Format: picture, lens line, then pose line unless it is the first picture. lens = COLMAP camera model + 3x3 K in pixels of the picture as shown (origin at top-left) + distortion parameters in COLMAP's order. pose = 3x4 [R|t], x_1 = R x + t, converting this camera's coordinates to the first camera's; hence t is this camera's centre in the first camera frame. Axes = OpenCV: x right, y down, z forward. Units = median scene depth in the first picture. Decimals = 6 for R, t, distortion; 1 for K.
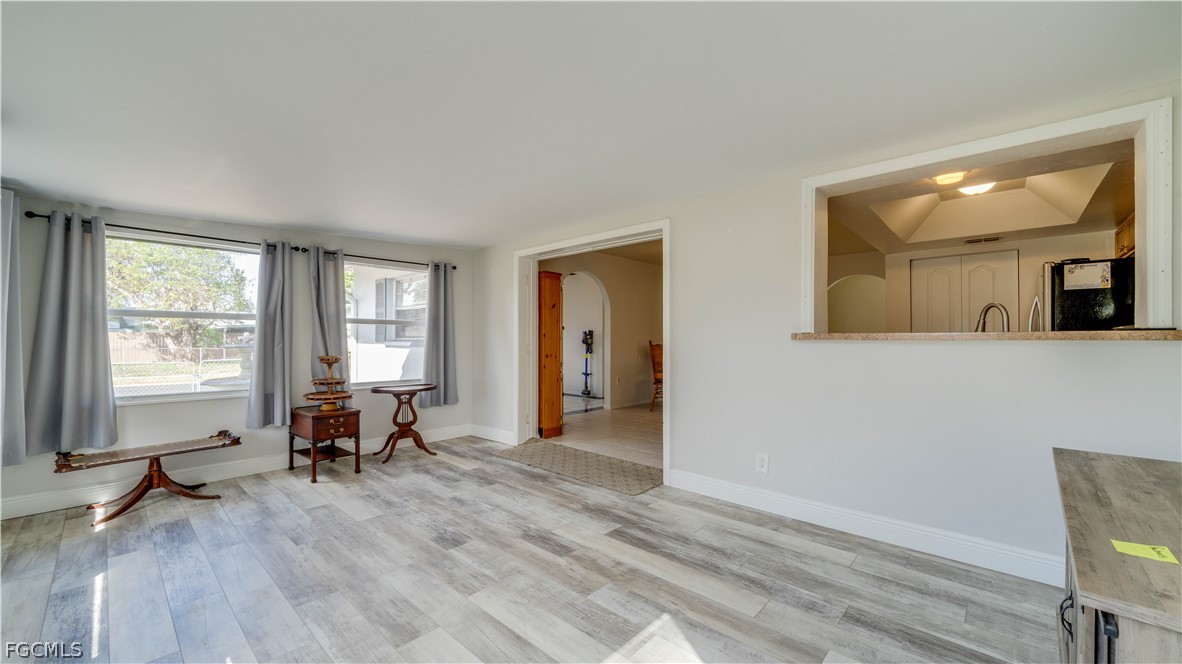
lens RADIAL K [[449.9, 0, 593.4], [0, 449.9, 359.1], [0, 0, 1]] dist [-0.002383, -0.000142]
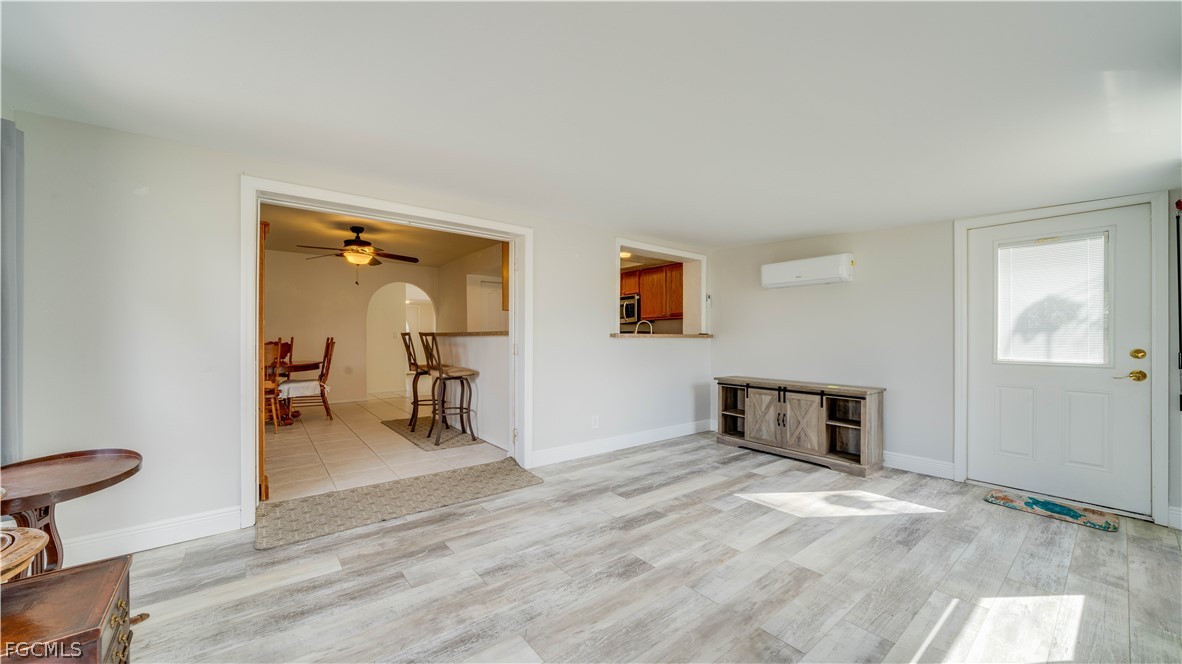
lens RADIAL K [[412.9, 0, 589.4], [0, 412.9, 336.4], [0, 0, 1]] dist [-0.004250, 0.000146]
pose [[0.179344, 0.002973, 0.983782, -1.088053], [0.040964, 0.999106, -0.010487, -0.033541], [-0.982933, 0.042181, 0.179061, 0.897409]]
